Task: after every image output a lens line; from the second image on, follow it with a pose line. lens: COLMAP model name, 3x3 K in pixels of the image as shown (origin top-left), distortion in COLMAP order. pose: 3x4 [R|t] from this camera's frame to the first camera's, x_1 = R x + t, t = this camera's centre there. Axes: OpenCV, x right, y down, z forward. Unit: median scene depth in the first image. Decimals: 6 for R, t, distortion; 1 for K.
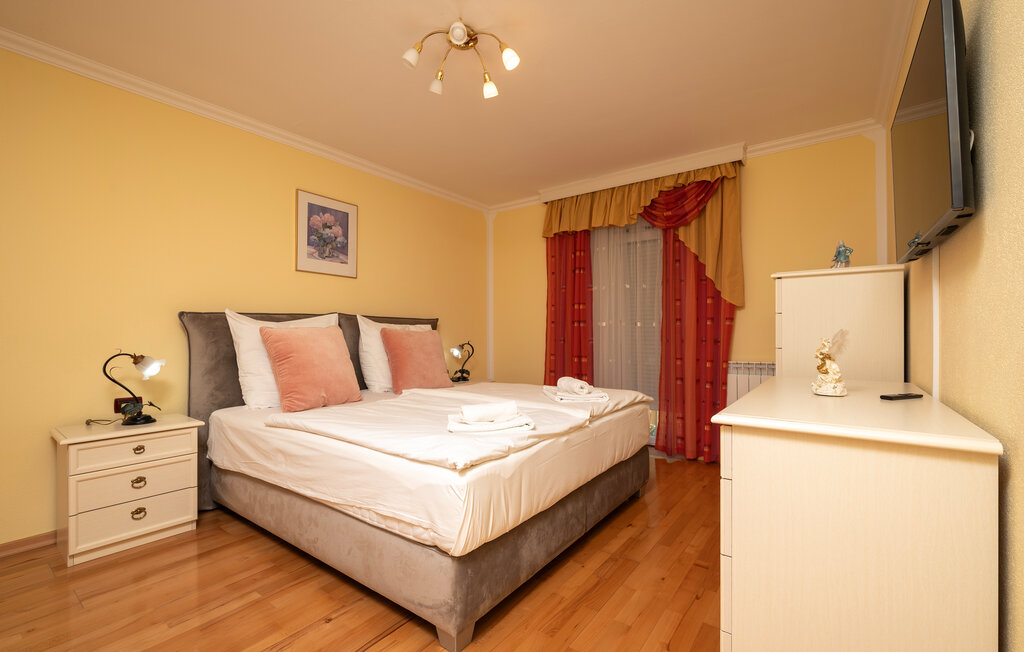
lens RADIAL K [[430.8, 0, 522.6], [0, 430.8, 335.3], [0, 0, 1]] dist [-0.018248, -0.000165]
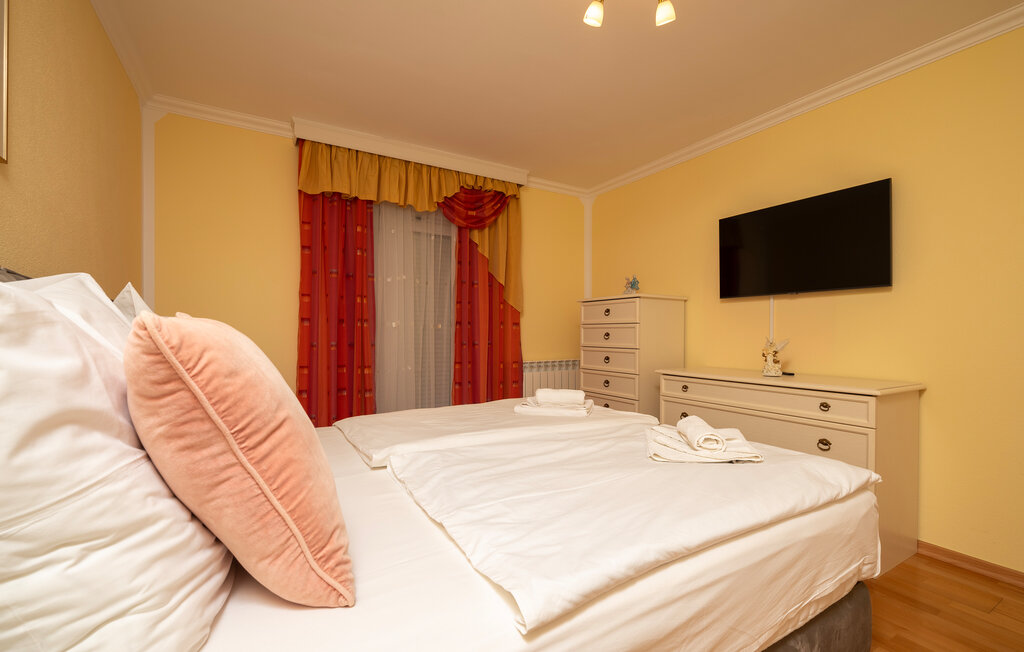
lens RADIAL K [[430.8, 0, 522.6], [0, 430.8, 335.3], [0, 0, 1]] dist [-0.018248, -0.000165]
pose [[0.383760, 0.003867, 0.923425, -0.499085], [-0.005292, 0.999984, -0.001989, -0.005885], [-0.923418, -0.004123, 0.383774, 0.503580]]
